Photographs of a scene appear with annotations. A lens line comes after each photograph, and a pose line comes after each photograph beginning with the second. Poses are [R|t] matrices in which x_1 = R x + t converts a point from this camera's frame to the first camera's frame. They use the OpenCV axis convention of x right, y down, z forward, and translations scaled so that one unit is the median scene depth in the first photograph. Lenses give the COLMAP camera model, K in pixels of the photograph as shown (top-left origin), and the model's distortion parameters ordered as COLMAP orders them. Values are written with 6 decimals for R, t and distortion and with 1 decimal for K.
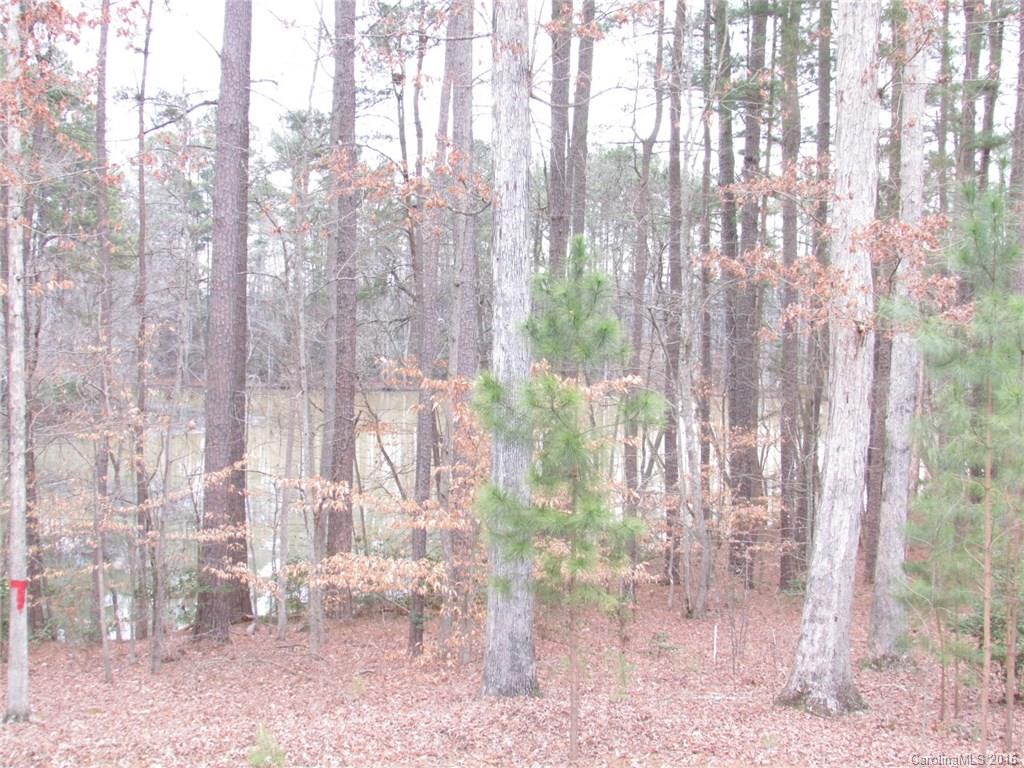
lens RADIAL K [[1659.2, 0, 512.0], [0, 1659.2, 384.0], [0, 0, 1]] dist [-0.078183, -0.070874]
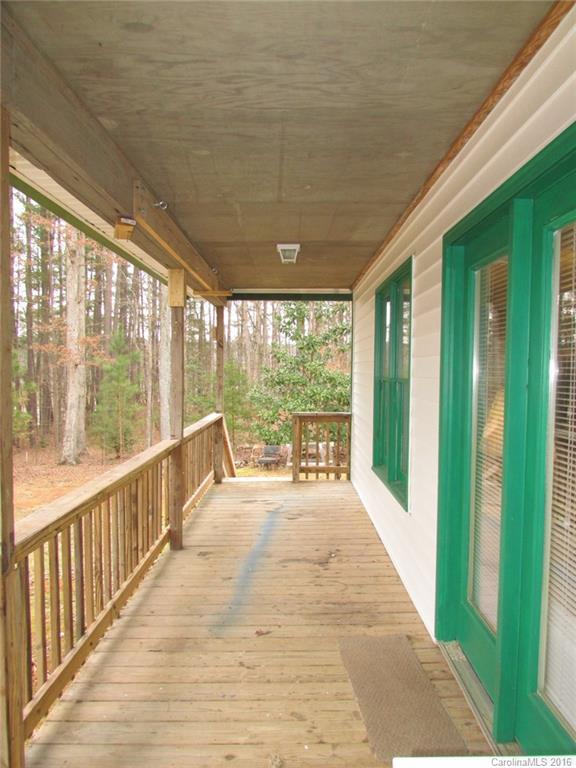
lens RADIAL K [[560.8, 0, 288.0], [0, 560.8, 384.0], [0, 0, 1]] dist [-0.029727, -0.003231]
pose [[0.794783, -0.048092, 0.604985, -0.184224], [0.043342, 0.998808, 0.022458, 0.004670], [-0.605344, 0.008372, 0.795920, -0.329206]]
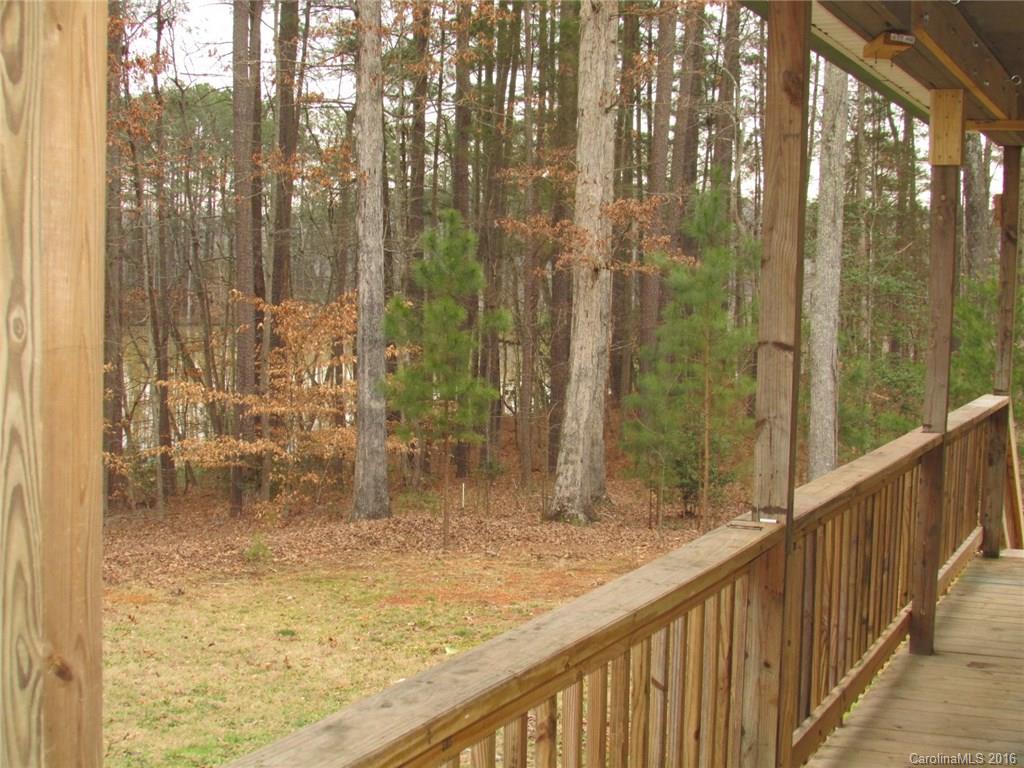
lens RADIAL K [[1649.4, 0, 510.9], [0, 1649.4, 361.7], [0, 0, 1]] dist [-0.053014, -0.077657]
pose [[0.964038, -0.016649, 0.265242, -0.264665], [0.008786, 0.999487, 0.030803, 0.004802], [-0.265619, -0.027365, 0.963690, -0.431116]]
